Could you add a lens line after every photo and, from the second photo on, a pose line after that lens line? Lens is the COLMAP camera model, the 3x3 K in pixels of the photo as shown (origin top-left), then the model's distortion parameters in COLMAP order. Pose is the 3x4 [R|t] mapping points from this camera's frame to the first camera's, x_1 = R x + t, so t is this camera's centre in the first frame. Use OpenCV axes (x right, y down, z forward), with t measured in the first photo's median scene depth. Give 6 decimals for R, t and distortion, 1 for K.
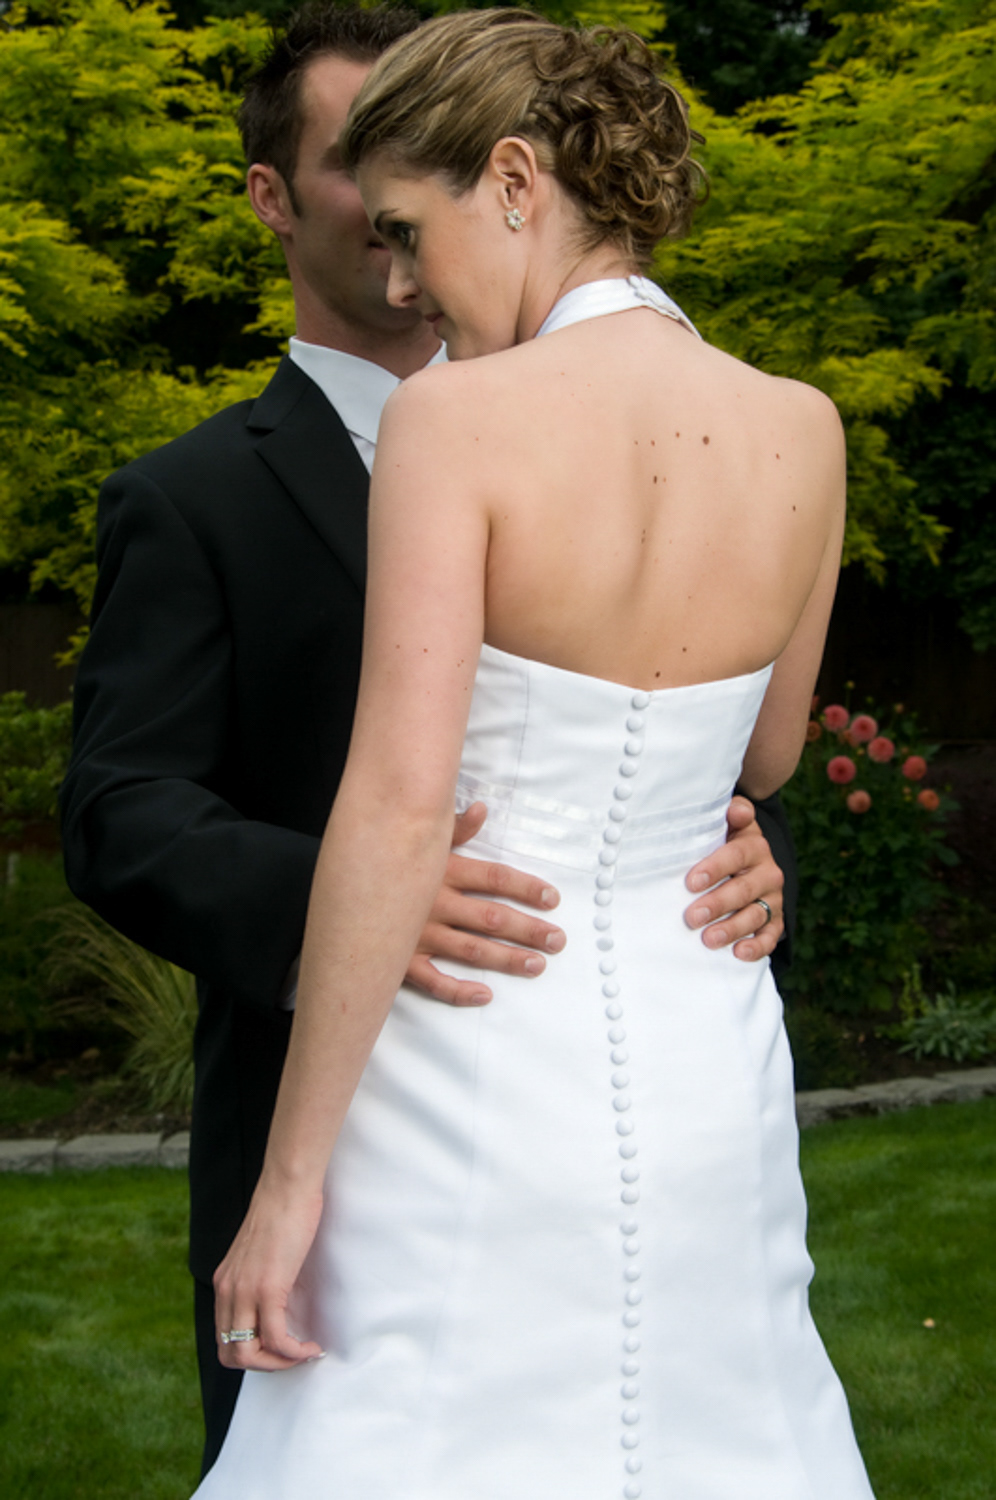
lens RADIAL K [[2203.3, 0, 499.9], [0, 2203.3, 747.3], [0, 0, 1]] dist [-0.052843, 0.000000]
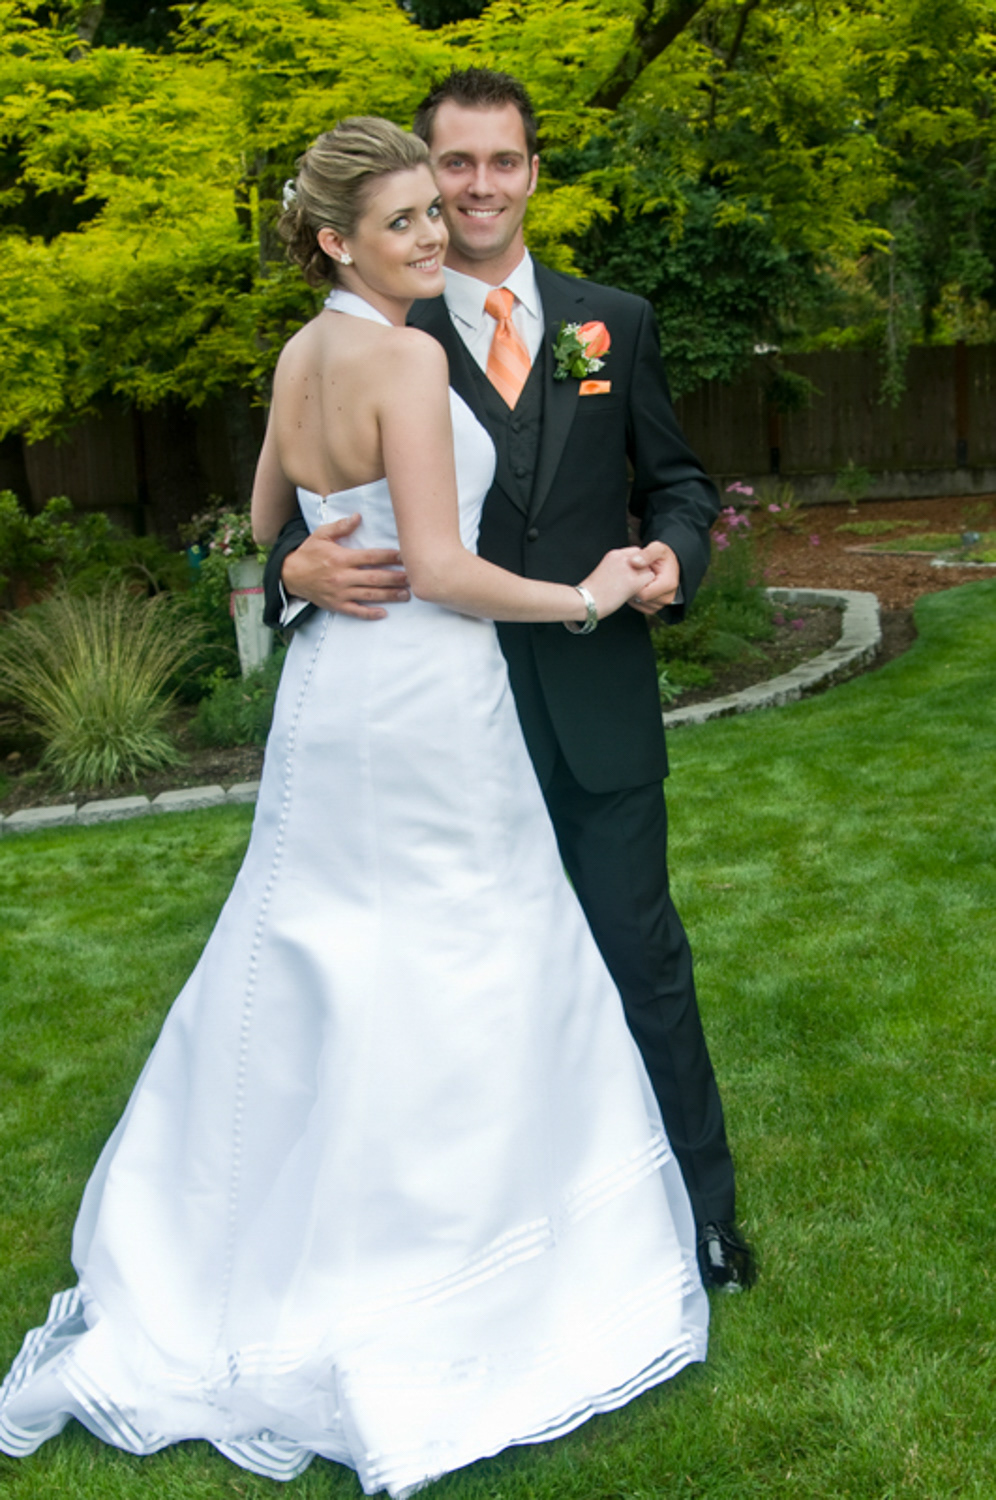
lens RADIAL K [[1810.3, 0, 499.9], [0, 1810.3, 748.5], [0, 0, 1]] dist [-0.099536, 0.000000]
pose [[0.991653, -0.077897, 0.102742, -0.000958], [0.063025, 0.988031, 0.140796, -0.003848], [-0.112479, -0.133145, 0.984693, -0.150099]]
